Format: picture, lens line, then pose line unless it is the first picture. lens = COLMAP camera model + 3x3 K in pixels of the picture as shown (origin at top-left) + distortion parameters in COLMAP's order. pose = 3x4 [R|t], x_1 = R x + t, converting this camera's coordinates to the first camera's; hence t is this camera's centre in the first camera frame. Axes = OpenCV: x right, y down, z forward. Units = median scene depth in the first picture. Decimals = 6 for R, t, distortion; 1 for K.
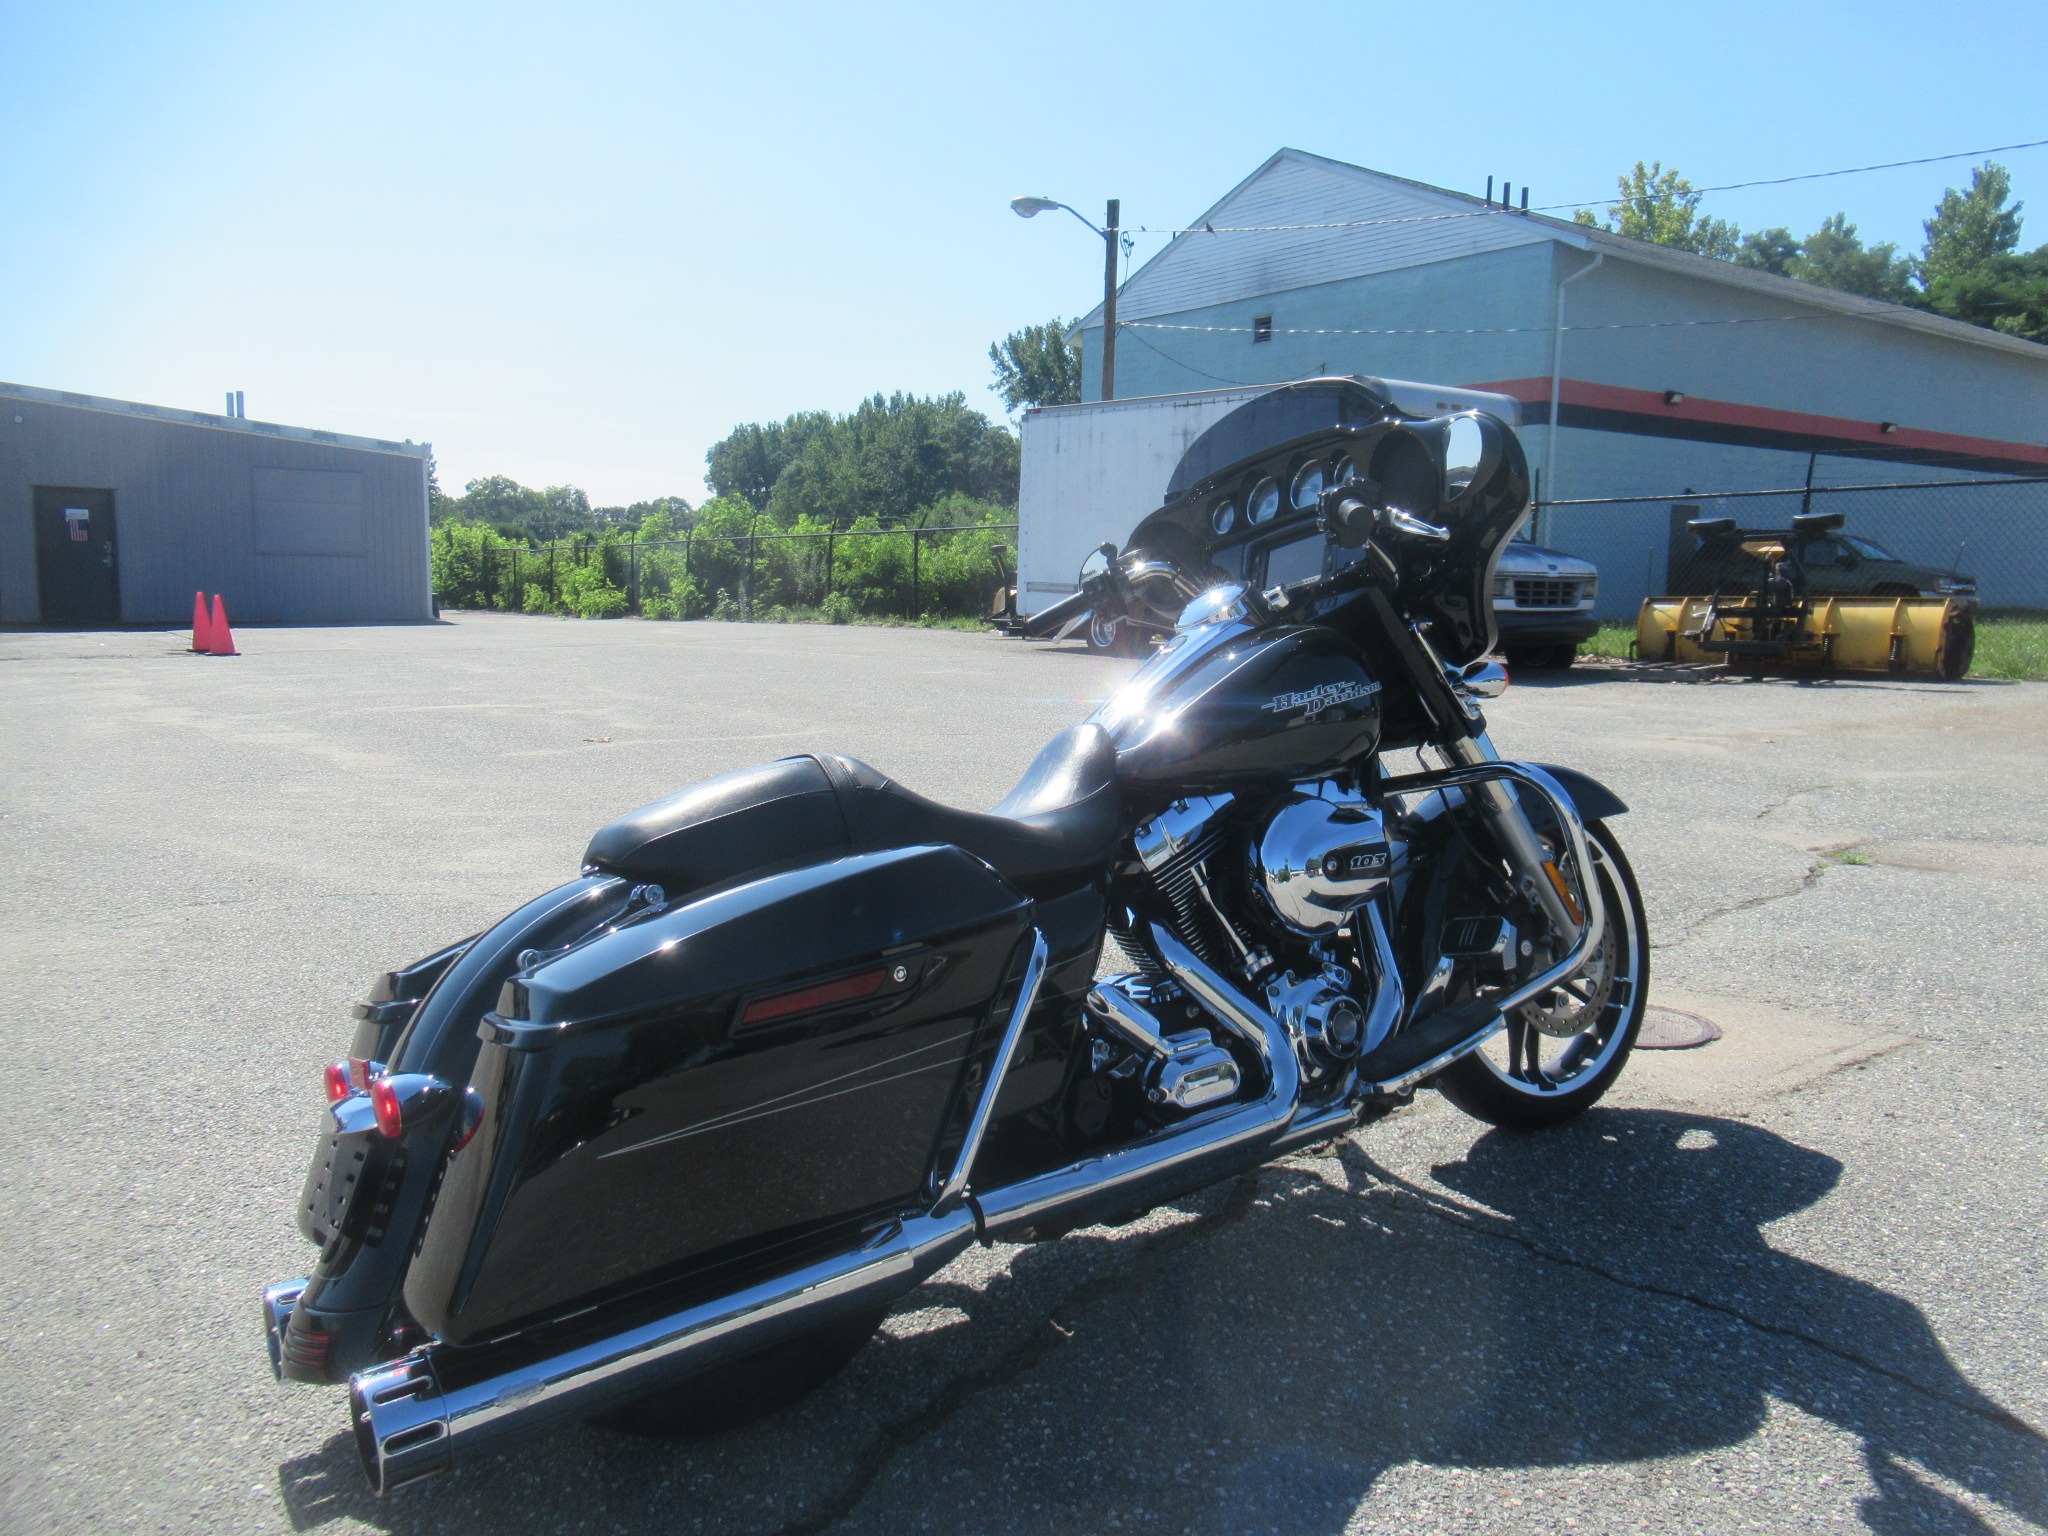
lens RADIAL K [[1509.8, 0, 1034.4], [0, 1509.8, 764.2], [0, 0, 1]] dist [0.002756, -0.023828]
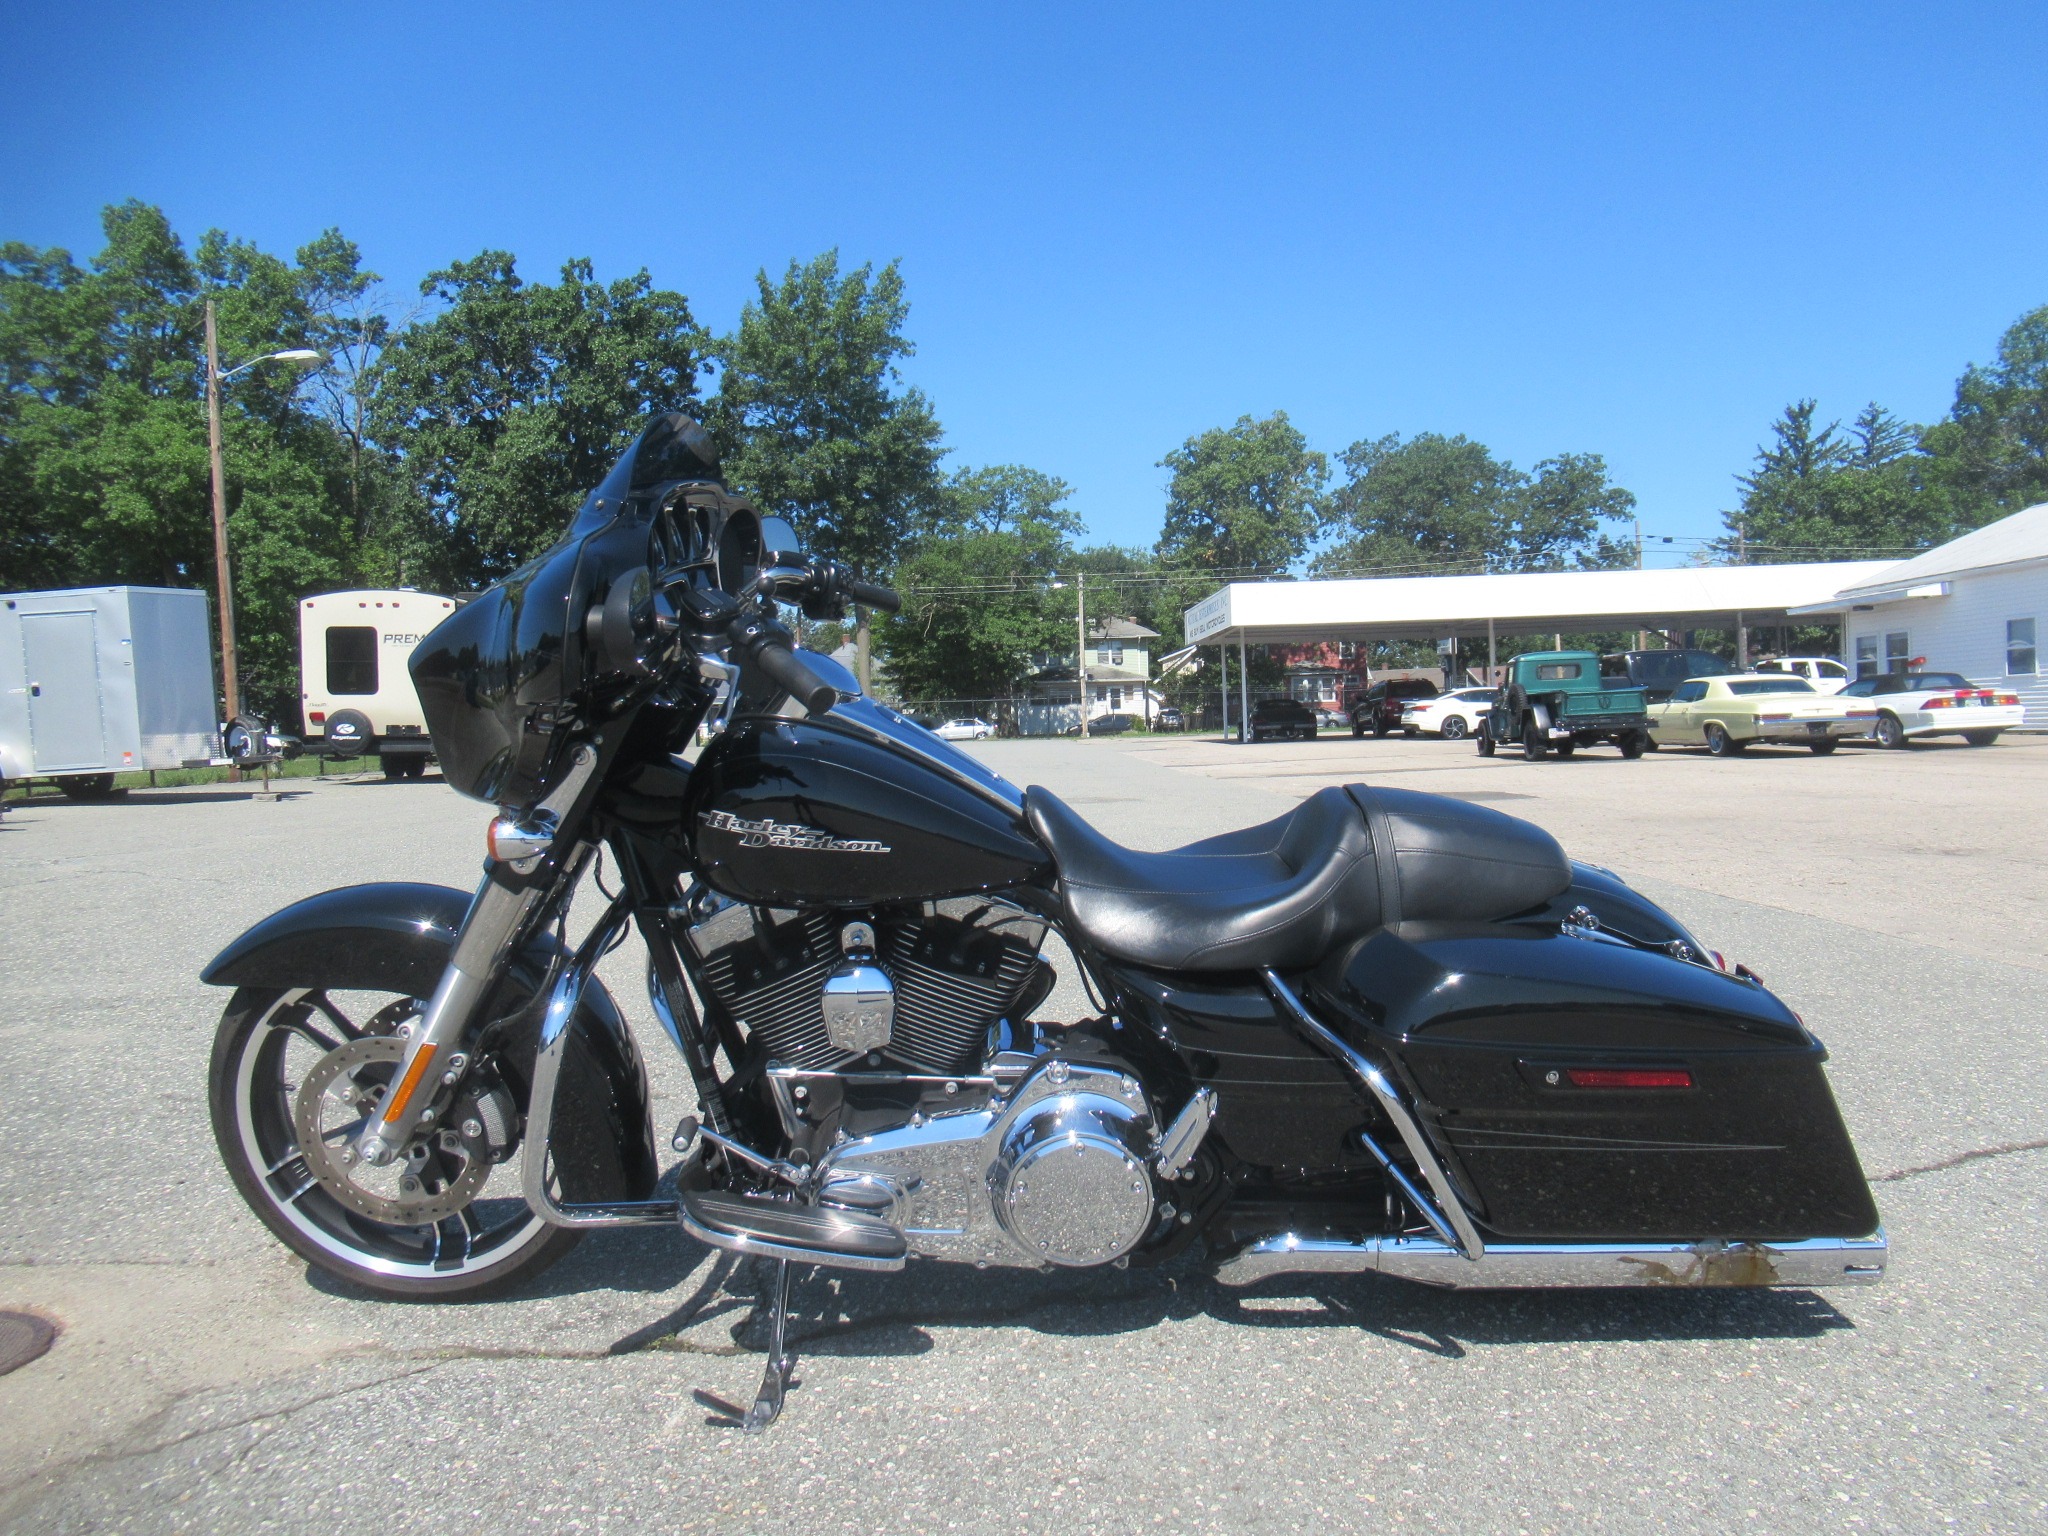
lens RADIAL K [[1518.0, 0, 1006.0], [0, 1518.0, 766.7], [0, 0, 1]] dist [-0.013150, -0.001364]
pose [[-0.783632, -0.001772, 0.621223, -0.052437], [0.093383, 0.988297, 0.120616, -0.015442], [-0.614166, 0.152531, -0.774296, 0.166225]]
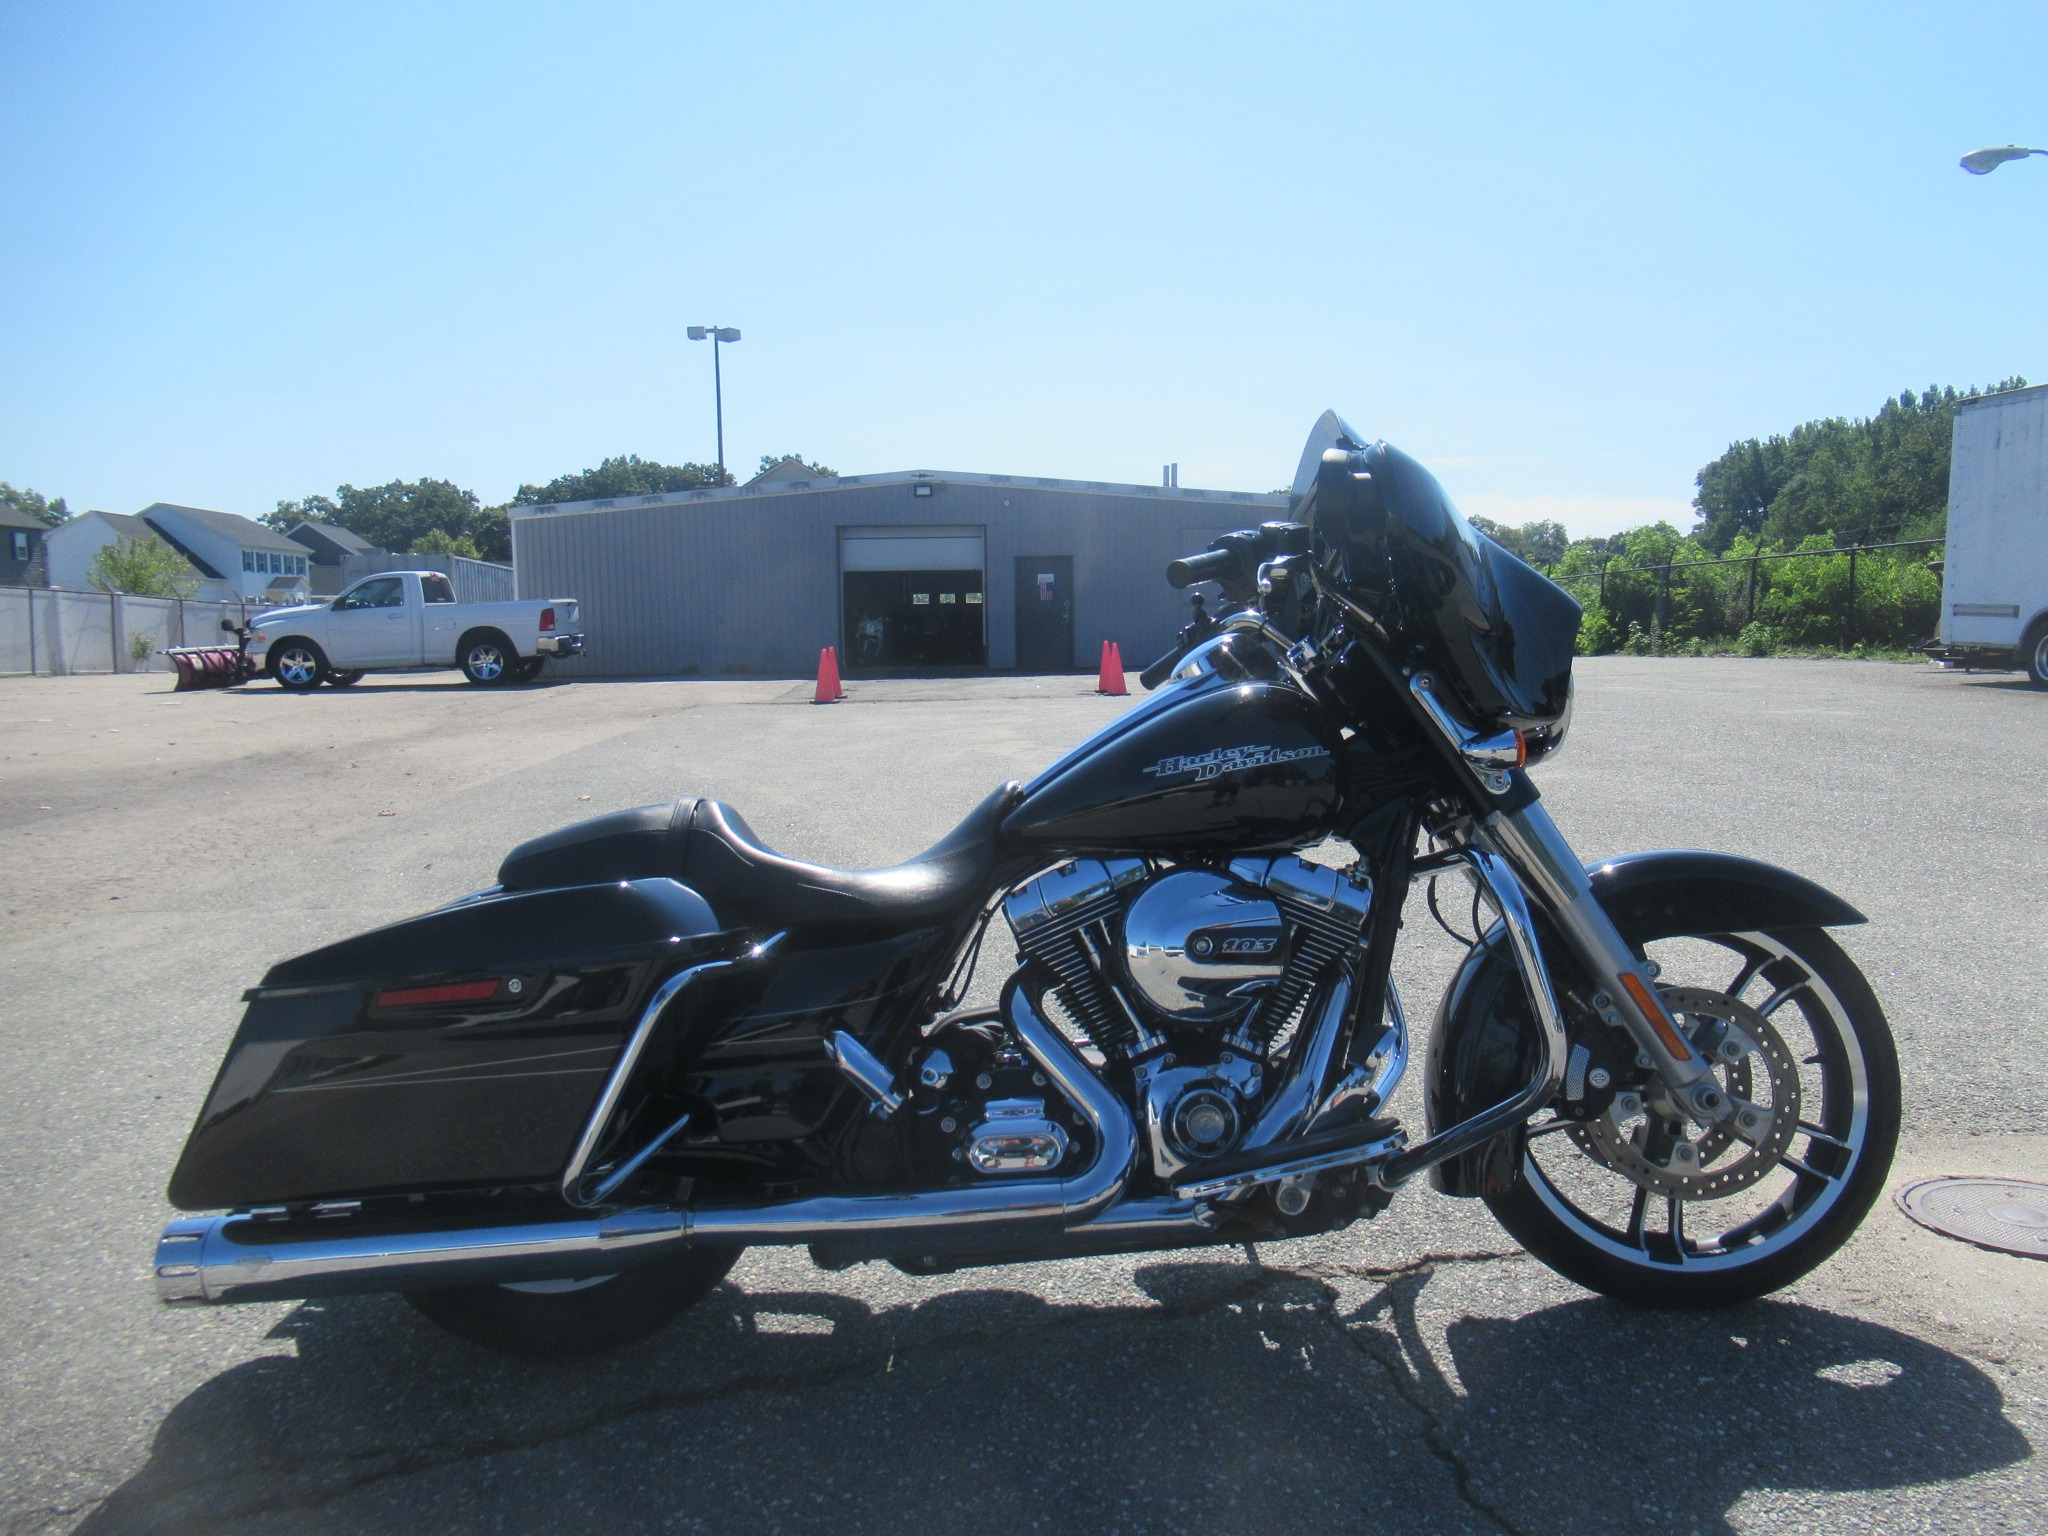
lens RADIAL K [[1509.8, 0, 1034.4], [0, 1509.8, 764.2], [0, 0, 1]] dist [0.002756, -0.023828]
pose [[0.812909, 0.022019, -0.581975, 0.059779], [-0.035665, 0.999292, -0.012010, -0.002633], [0.581298, 0.030519, 0.813118, 0.017596]]
